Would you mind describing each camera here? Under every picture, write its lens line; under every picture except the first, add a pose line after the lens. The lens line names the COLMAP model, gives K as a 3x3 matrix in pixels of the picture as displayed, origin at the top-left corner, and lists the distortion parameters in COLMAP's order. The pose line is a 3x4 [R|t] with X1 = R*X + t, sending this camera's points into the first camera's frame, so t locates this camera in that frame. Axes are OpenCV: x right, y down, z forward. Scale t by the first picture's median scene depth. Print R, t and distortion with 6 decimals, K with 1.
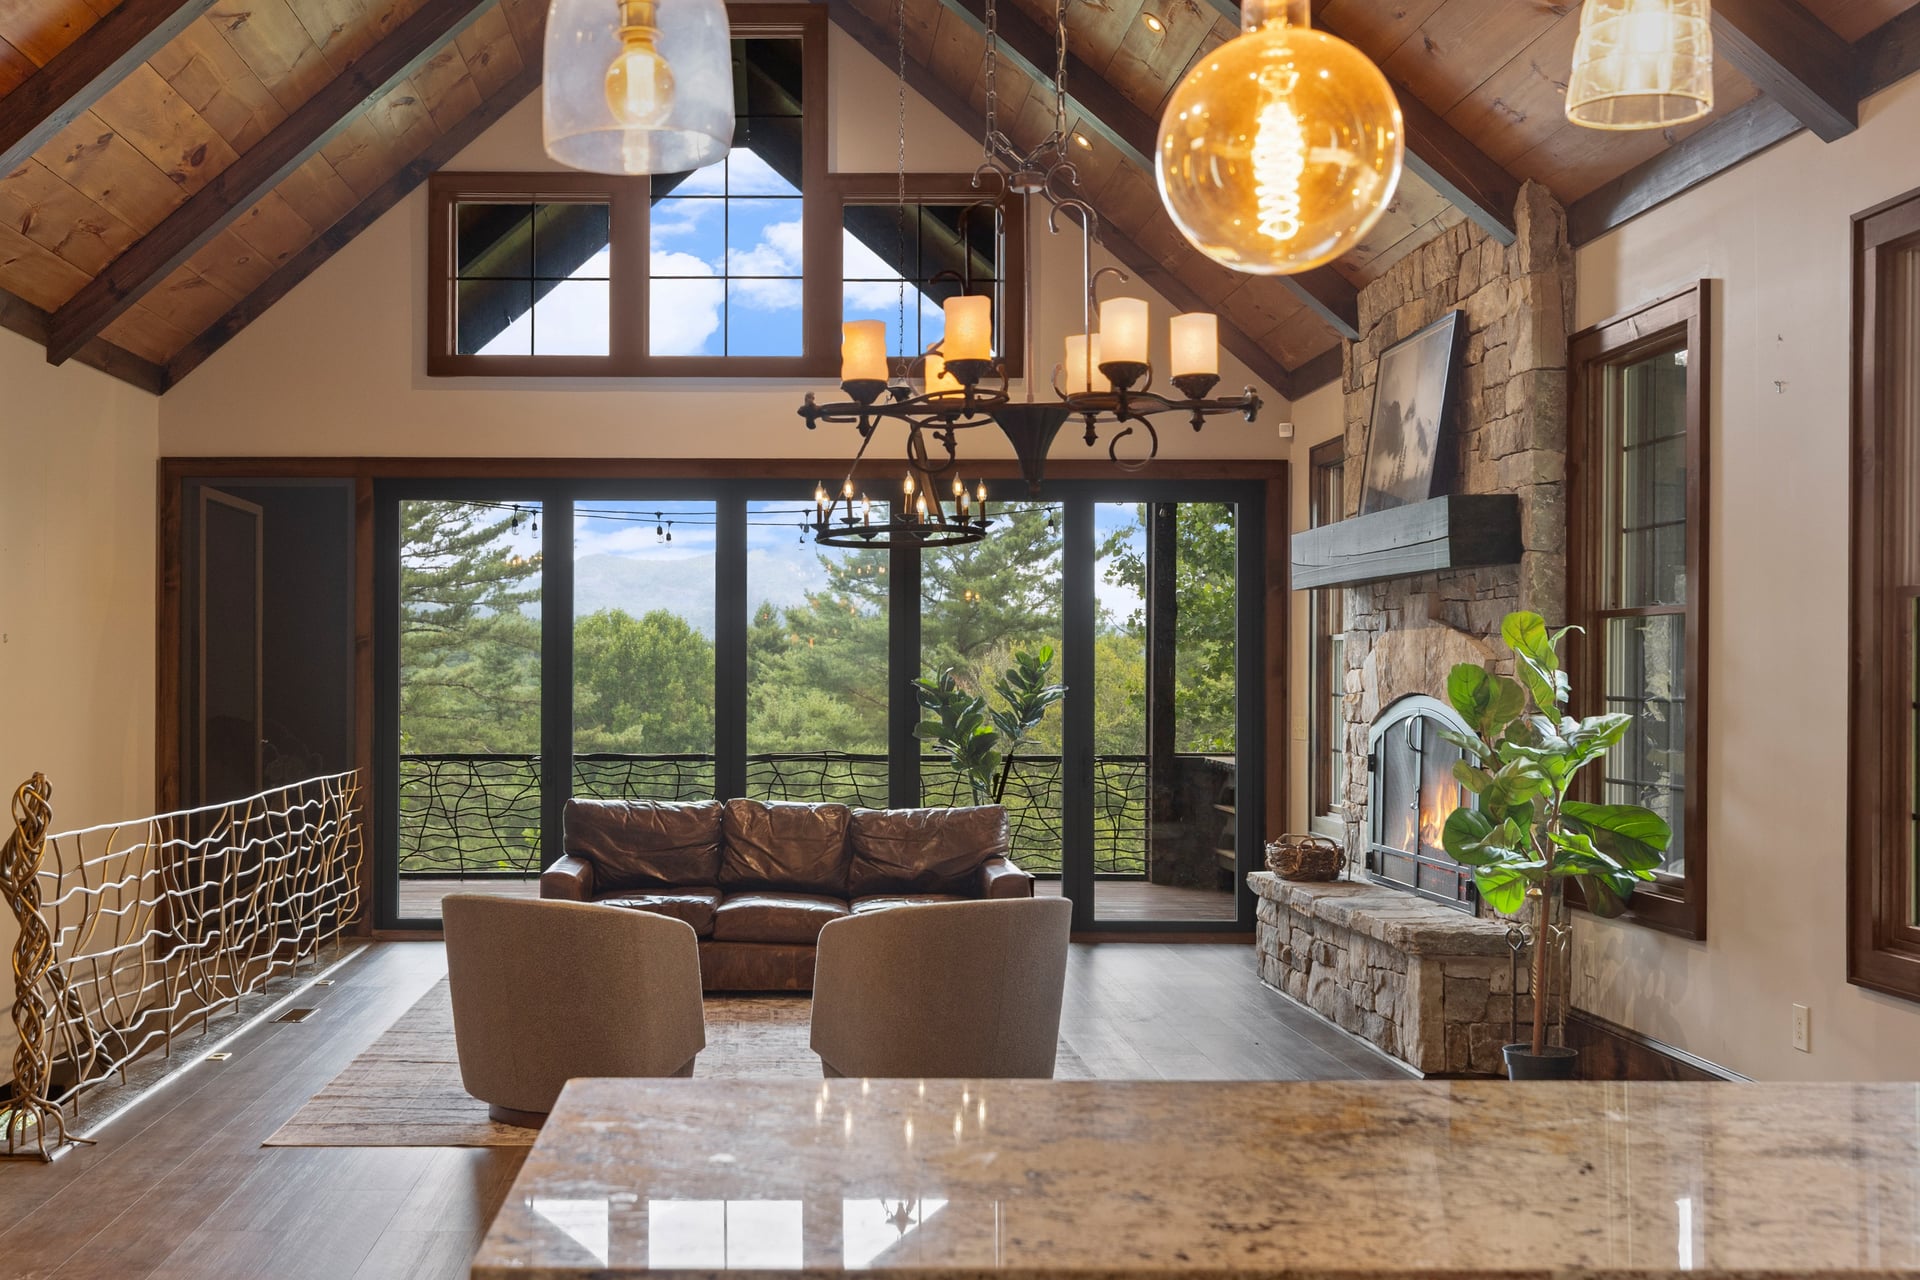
lens RADIAL K [[1959.3, 0, 784.3], [0, 1959.3, 665.8], [0, 0, 1]] dist [0.001265, -0.005872]
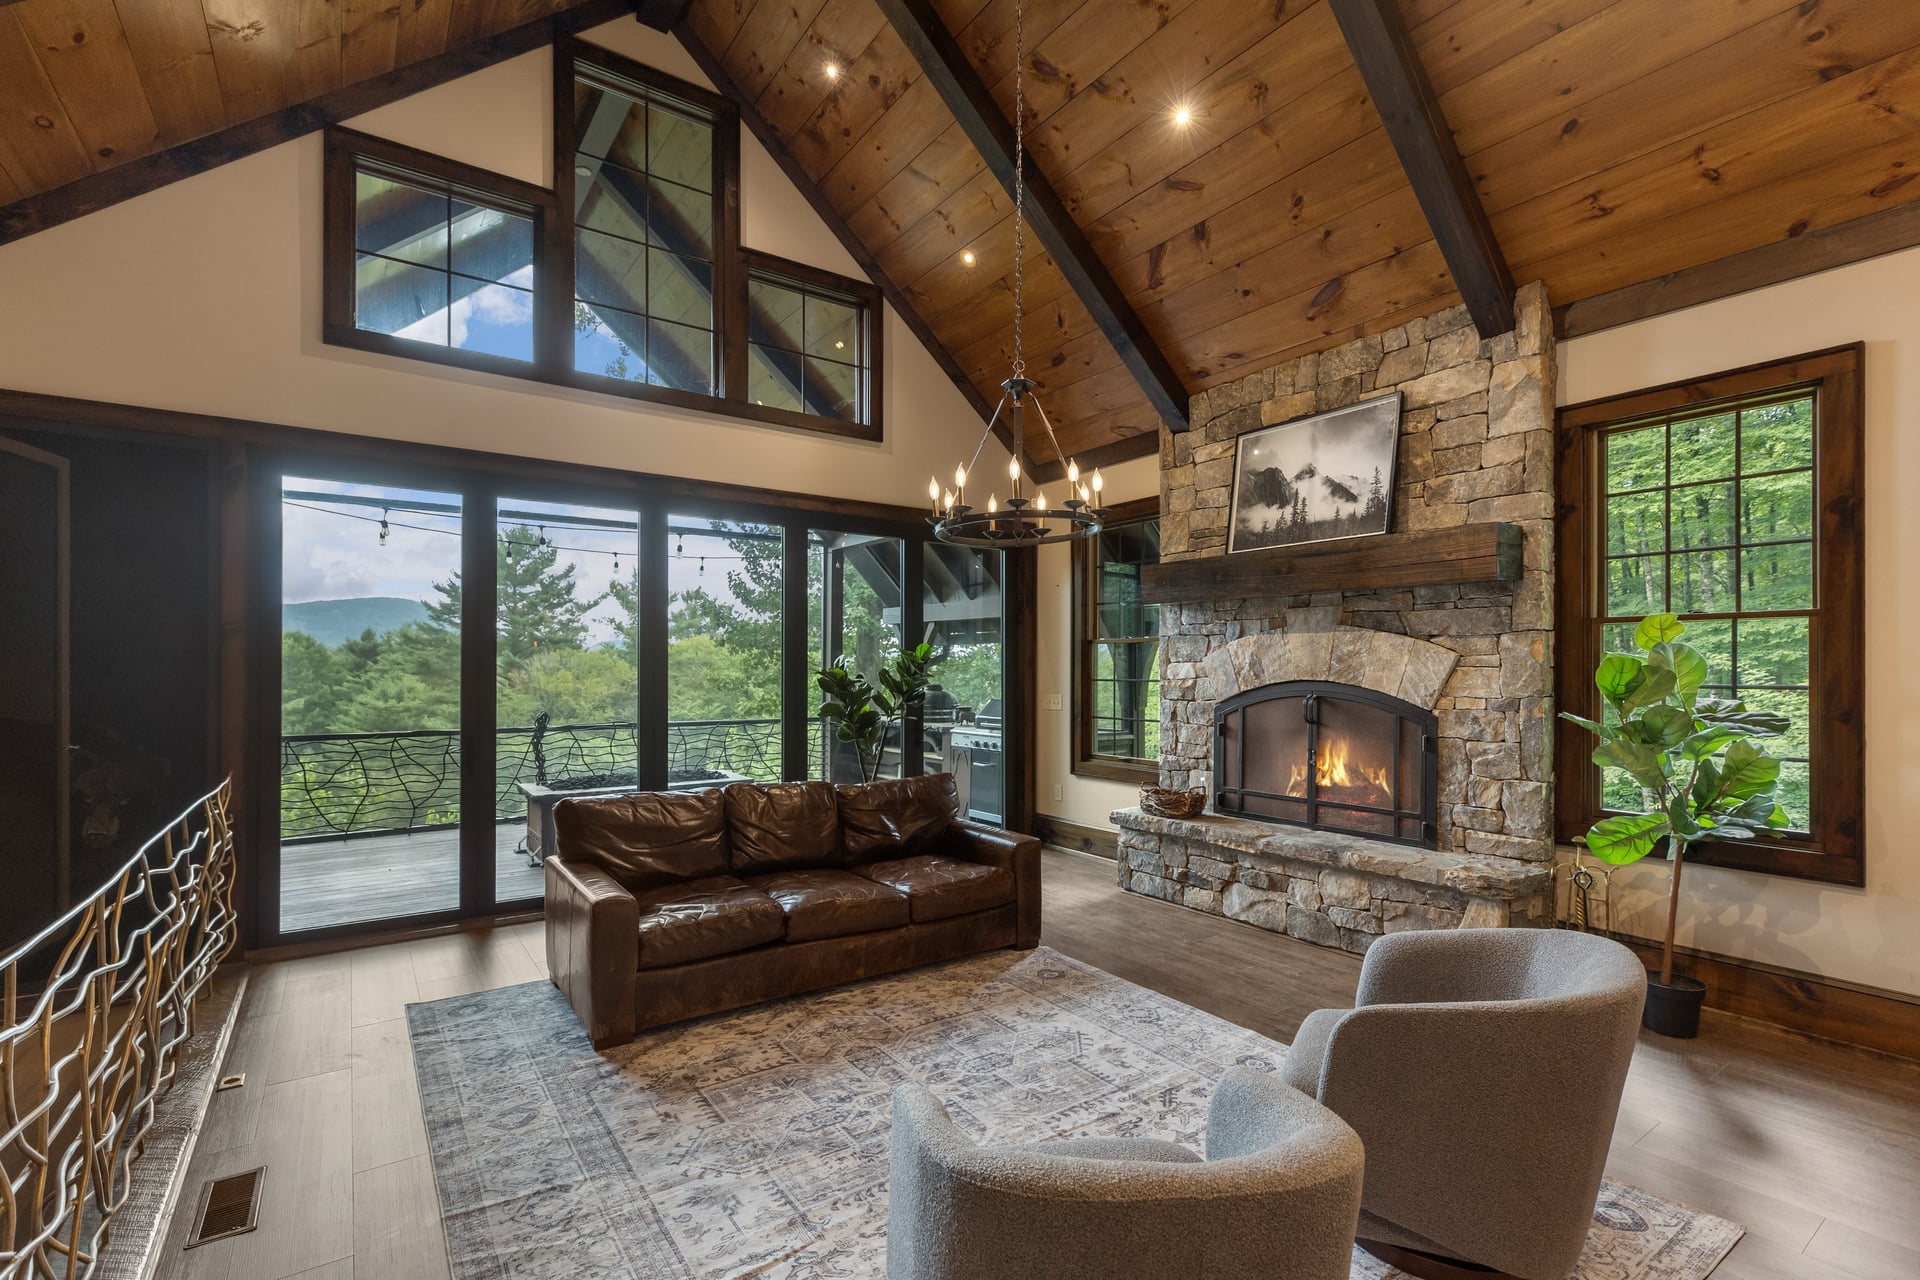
lens RADIAL K [[847.3, 0, 939.1], [0, 847.3, 664.7], [0, 0, 1]] dist [0.011459, -0.000213]
pose [[0.825083, 0.001824, 0.565008, -0.193007], [-0.002482, 0.999997, 0.000397, 0.003419], [-0.565006, -0.001729, 0.825085, 0.571170]]
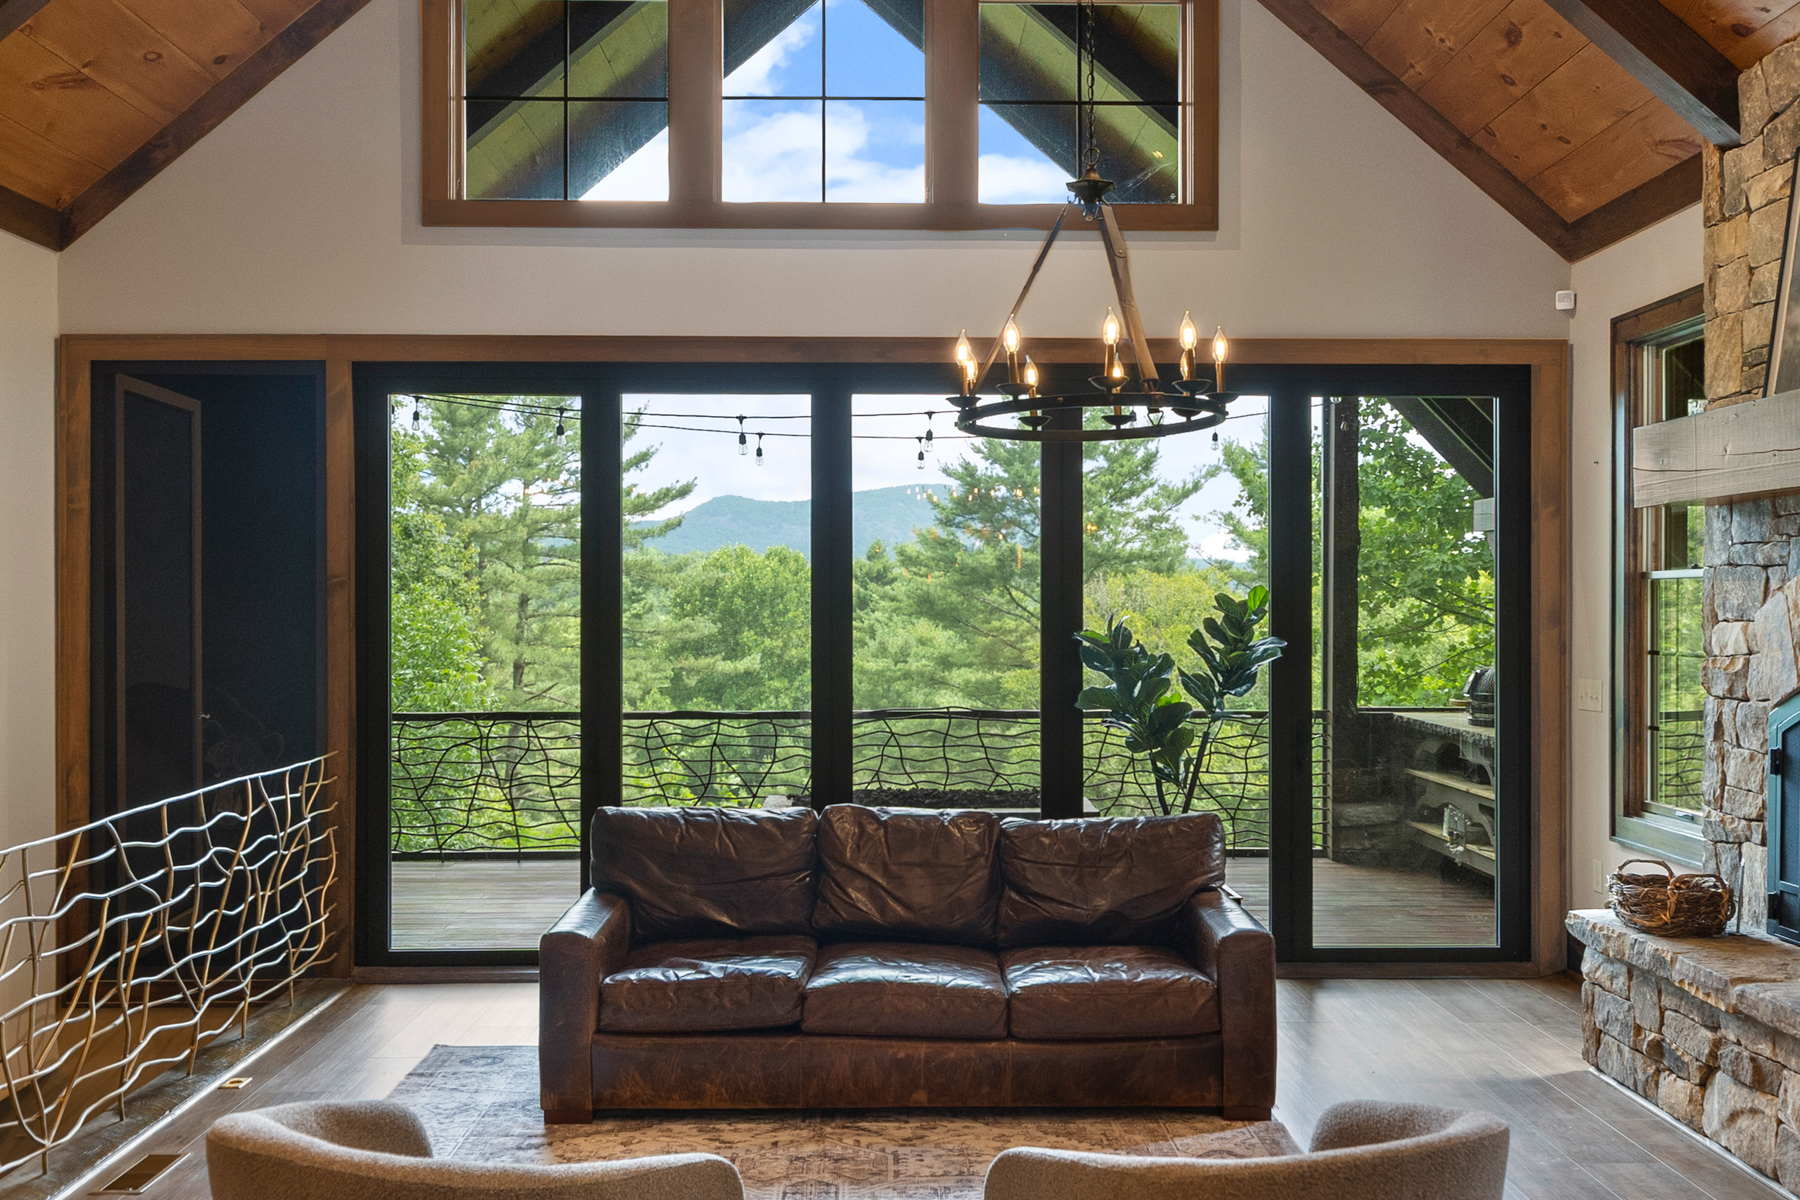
lens RADIAL K [[1715.1, 0, 938.5], [0, 1715.1, 608.7], [0, 0, 1]] dist [0.007227, 0.002251]
pose [[0.999647, -0.002867, 0.026427, -0.004164], [0.002650, 0.999963, 0.008240, -0.008111], [-0.026450, -0.008167, 0.999617, 0.386915]]
